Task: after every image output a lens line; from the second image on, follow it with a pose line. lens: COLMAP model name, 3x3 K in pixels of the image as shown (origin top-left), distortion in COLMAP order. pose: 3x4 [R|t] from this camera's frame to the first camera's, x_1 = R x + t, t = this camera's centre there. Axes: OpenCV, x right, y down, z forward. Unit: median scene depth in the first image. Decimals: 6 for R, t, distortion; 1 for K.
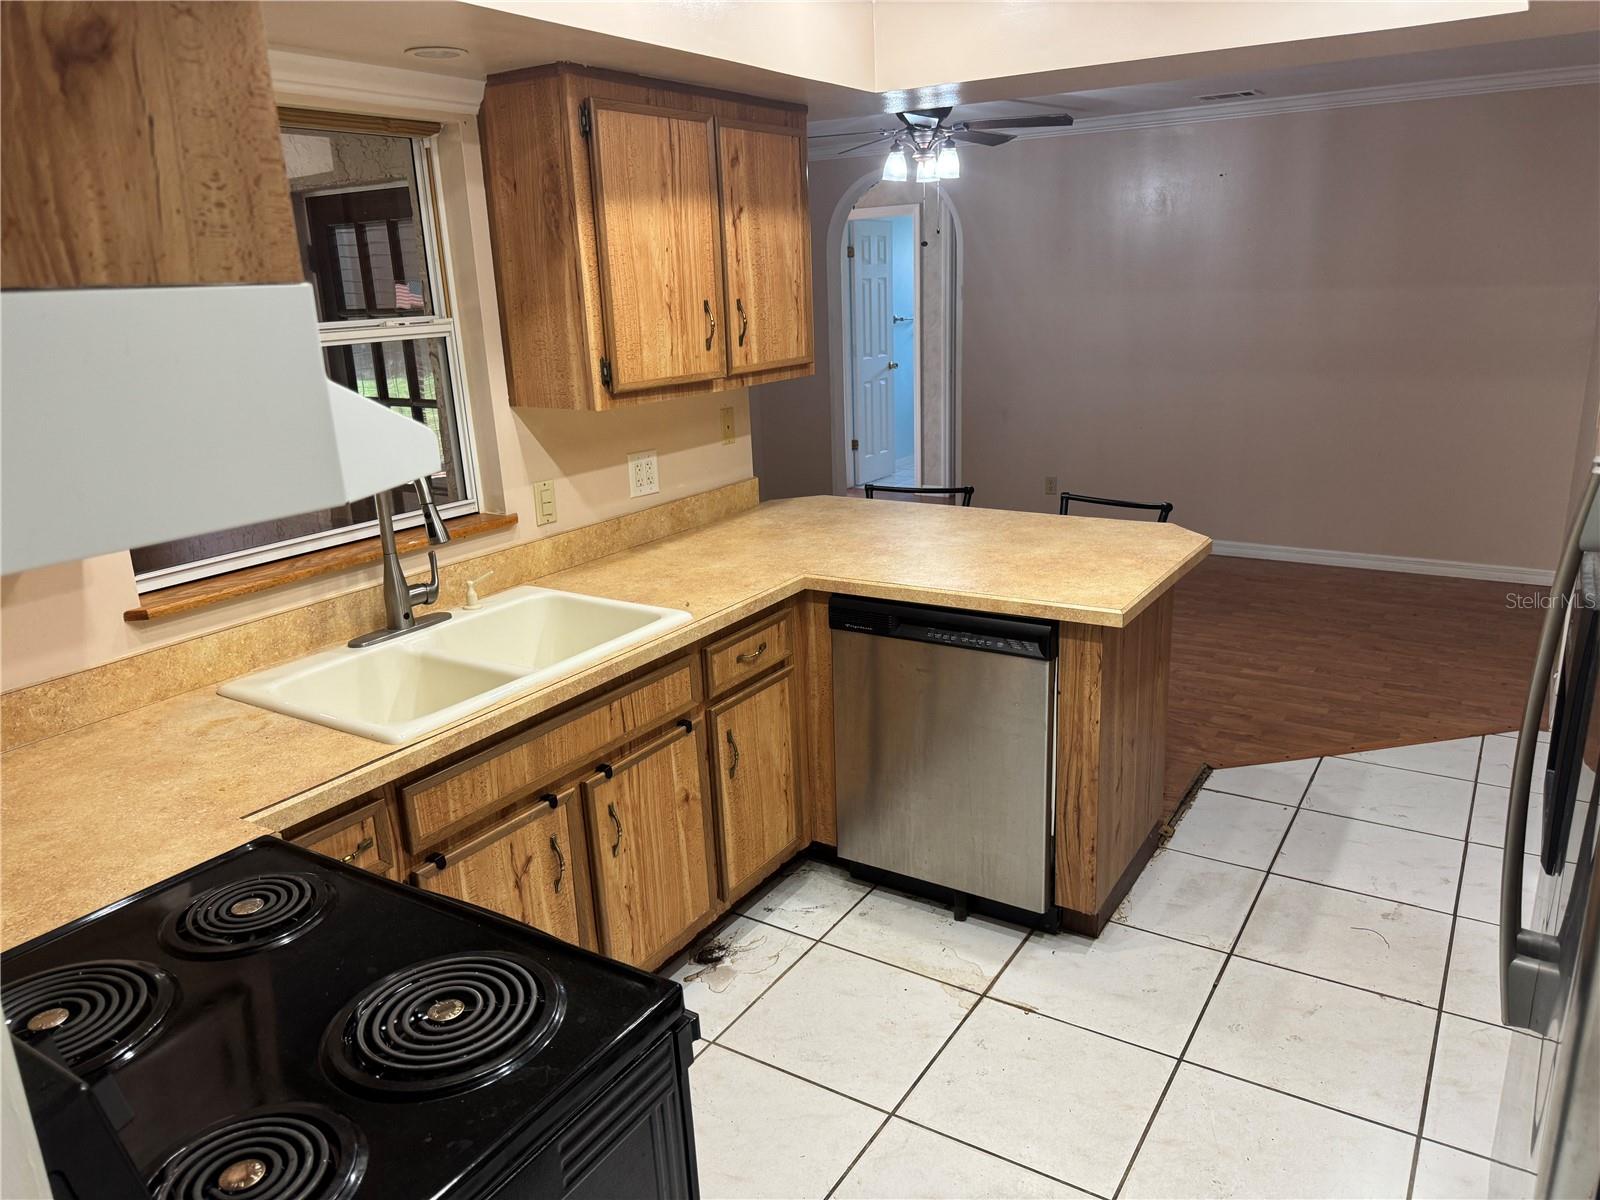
lens RADIAL K [[1139.6, 0, 801.4], [0, 1139.6, 606.2], [0, 0, 1]] dist [0.049692, -0.008182]
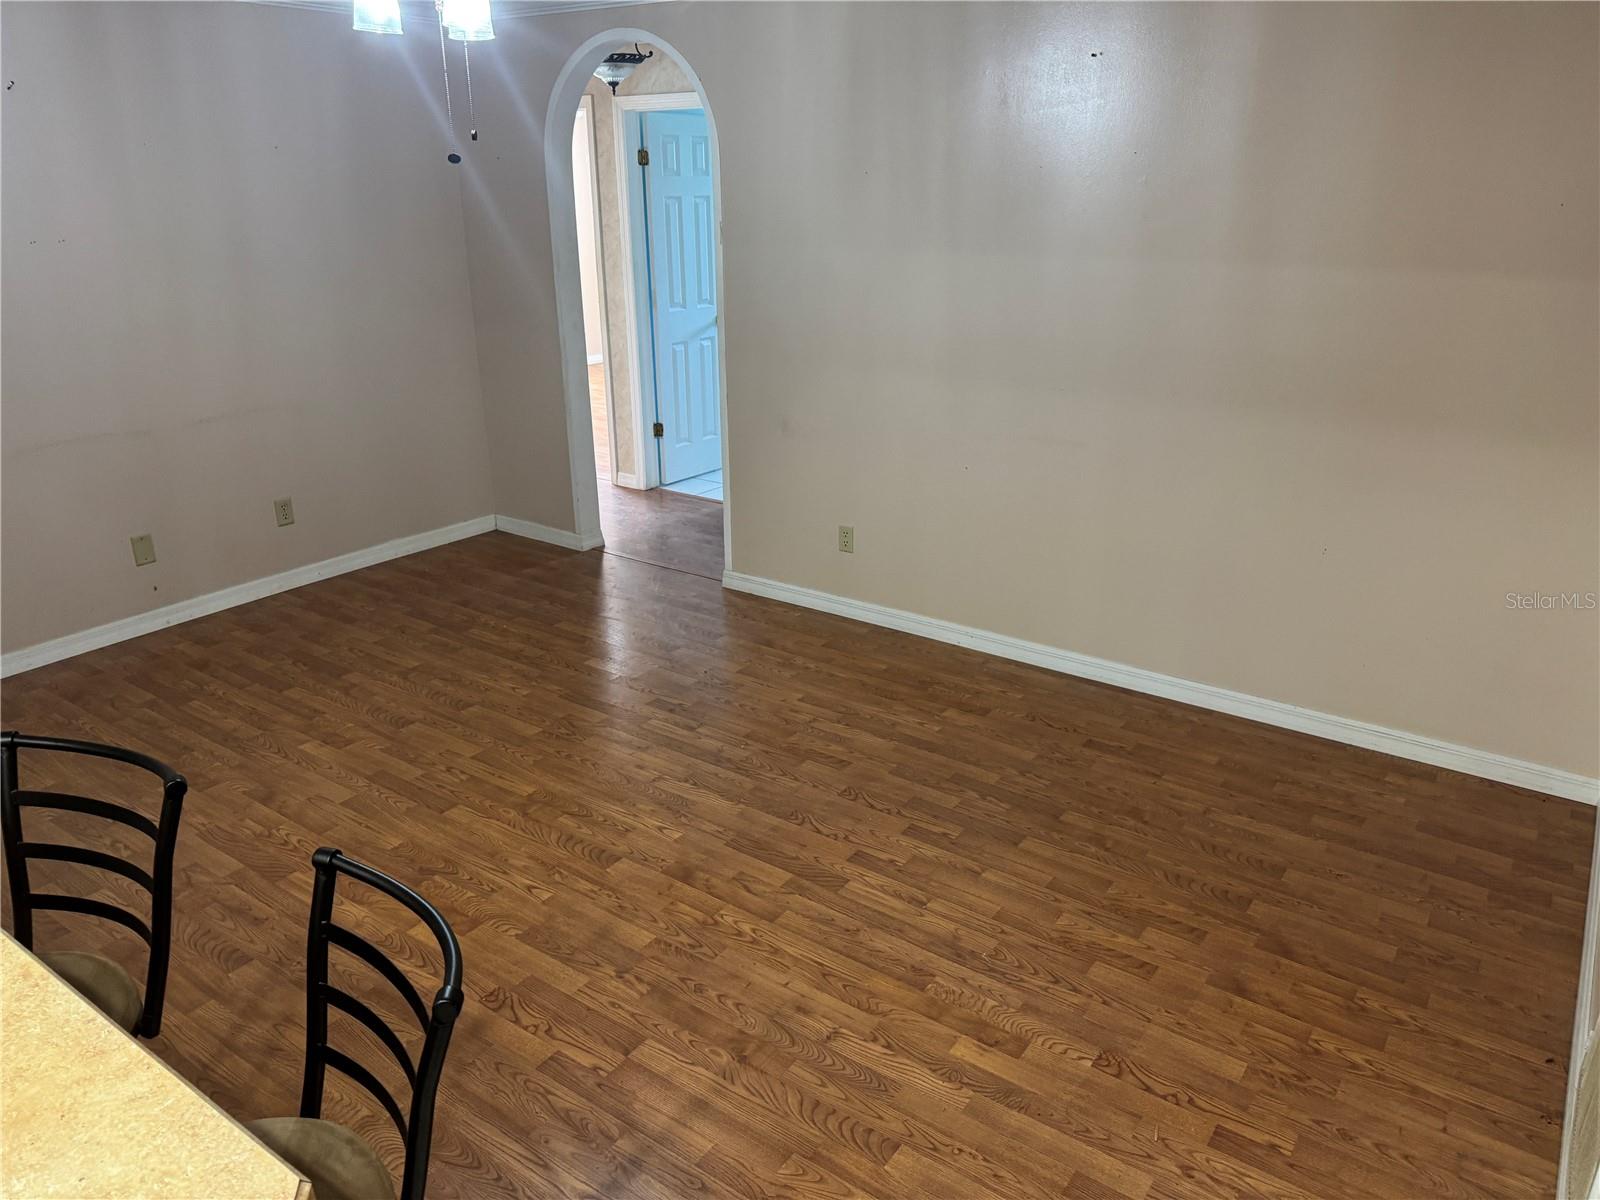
lens RADIAL K [[1139.6, 0, 800.9], [0, 1139.6, 598.9], [0, 0, 1]] dist [0.049692, -0.008182]
pose [[0.998105, 0.050238, -0.035539, 0.282092], [-0.047355, 0.995847, 0.077763, -0.155887], [0.039298, -0.075933, 0.996338, 0.439004]]
